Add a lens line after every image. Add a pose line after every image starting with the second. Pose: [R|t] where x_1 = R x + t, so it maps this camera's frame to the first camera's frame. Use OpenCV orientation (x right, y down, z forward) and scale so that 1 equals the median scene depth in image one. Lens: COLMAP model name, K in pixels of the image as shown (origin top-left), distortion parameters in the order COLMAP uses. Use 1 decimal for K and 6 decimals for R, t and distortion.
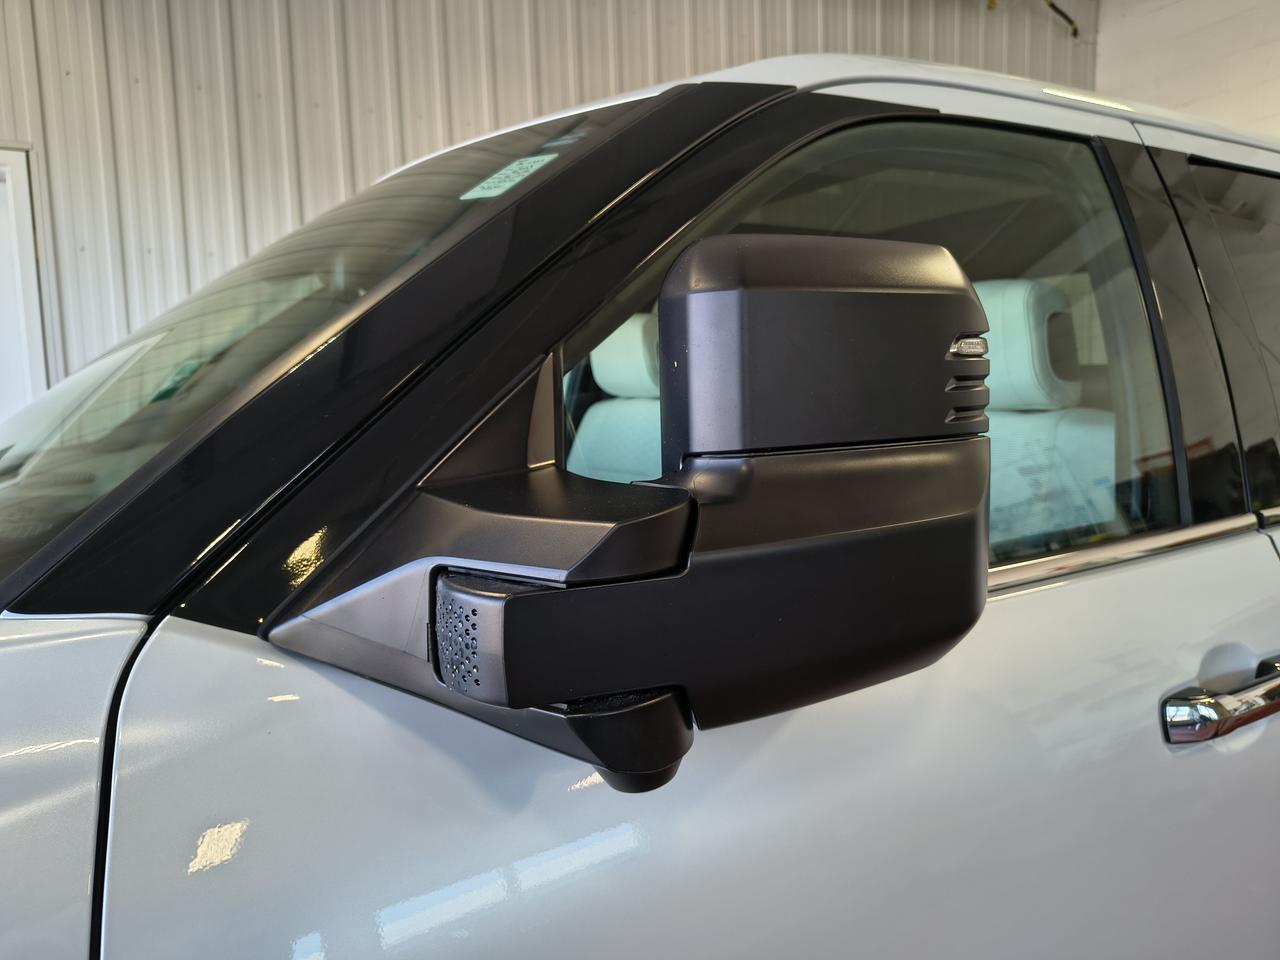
lens RADIAL K [[893.3, 0, 636.9], [0, 893.3, 485.2], [0, 0, 1]] dist [0.021411, -0.038243]
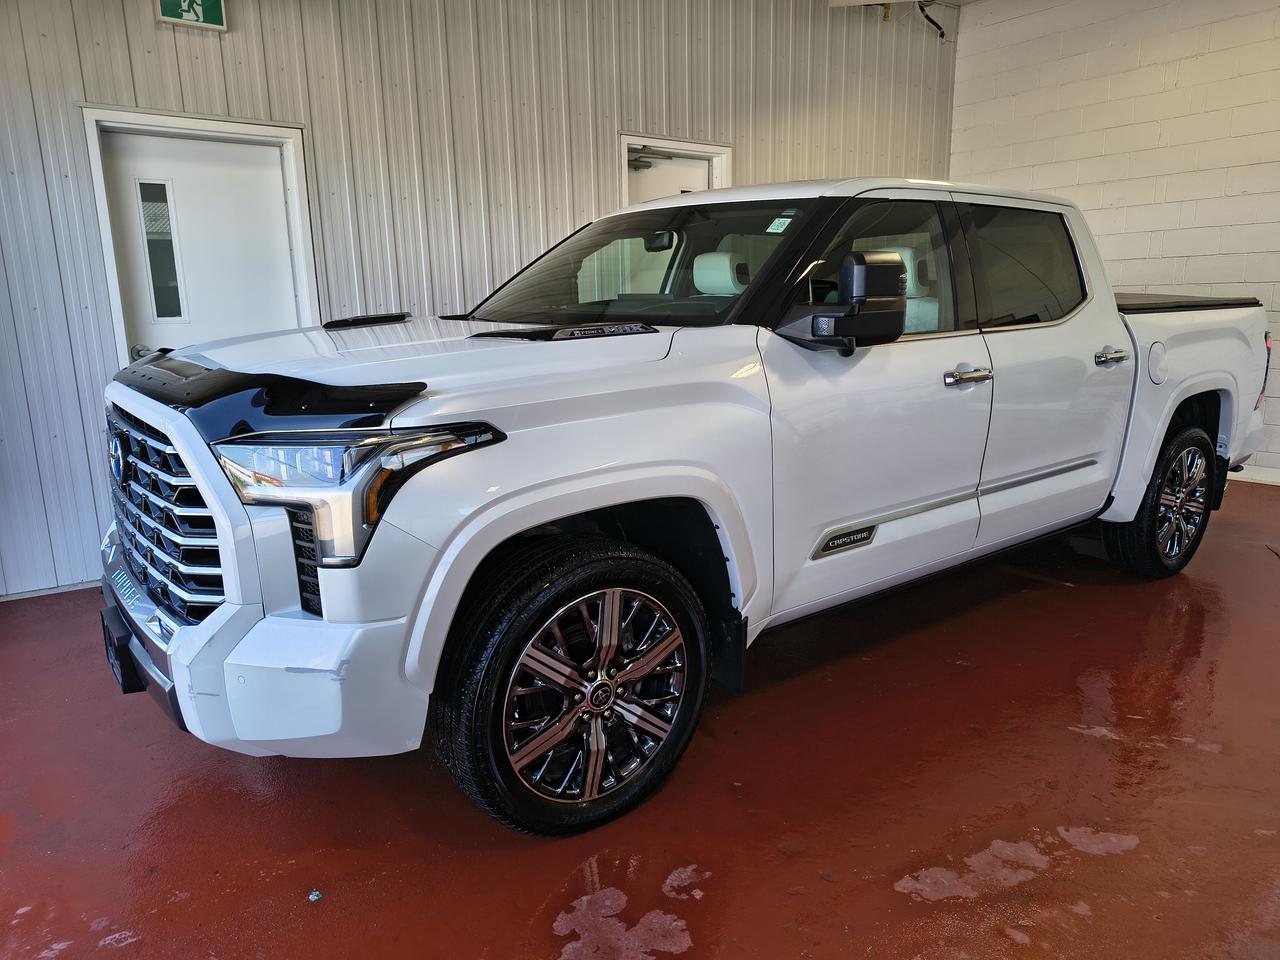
lens RADIAL K [[893.3, 0, 621.0], [0, 893.3, 482.8], [0, 0, 1]] dist [0.021411, -0.038243]
pose [[0.992793, -0.010608, 0.119375, -0.933613], [-0.001122, 0.995208, 0.097774, 0.261159], [-0.119840, -0.097204, 0.988023, -1.998035]]
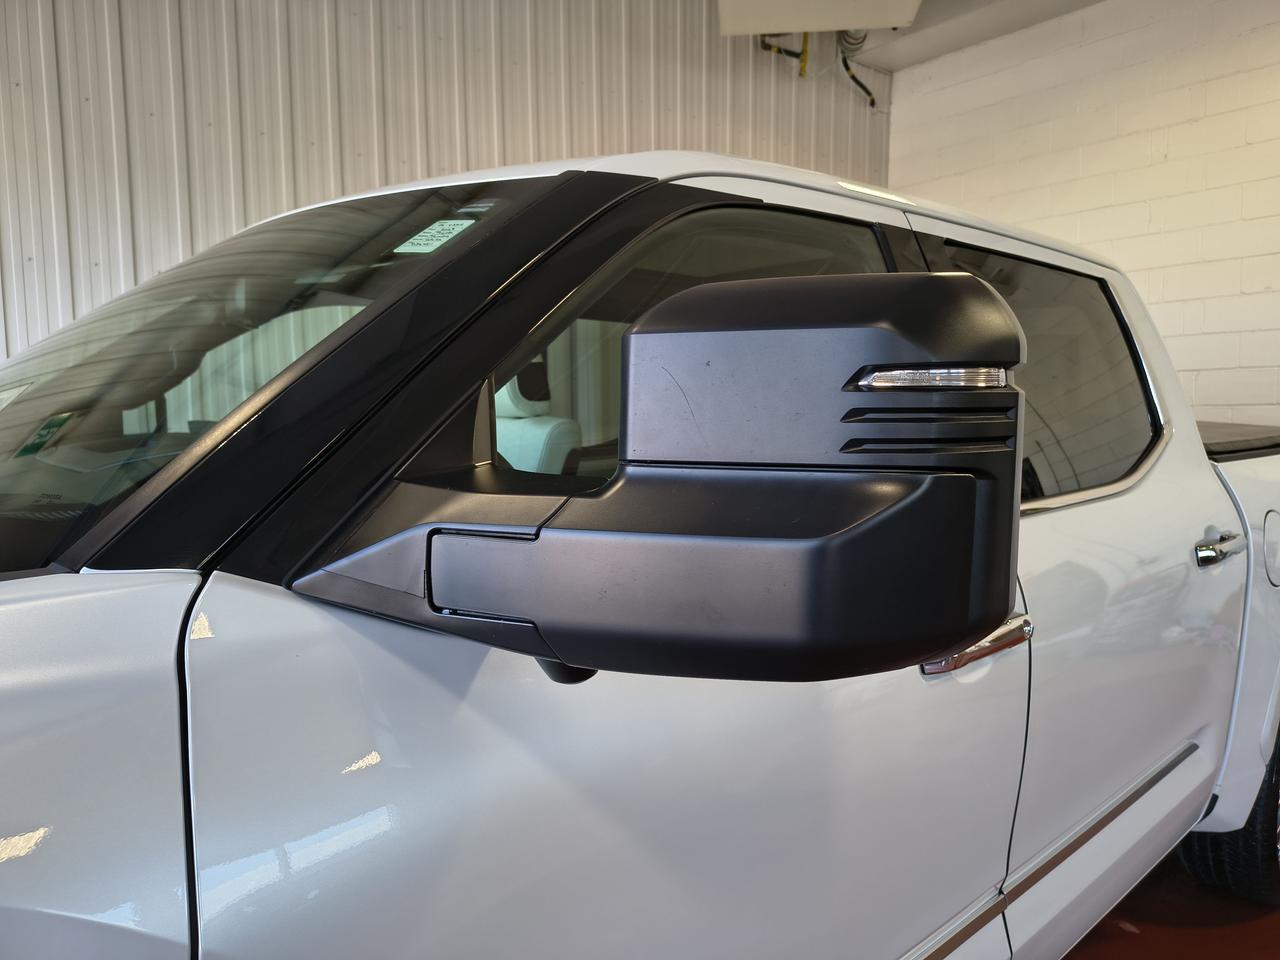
lens RADIAL K [[893.3, 0, 644.3], [0, 893.3, 487.2], [0, 0, 1]] dist [0.021411, -0.038243]
pose [[0.979882, 0.005099, 0.199512, -0.077734], [-0.000554, 0.999739, -0.022828, 0.024354], [-0.199576, 0.022258, 0.979629, -0.203447]]
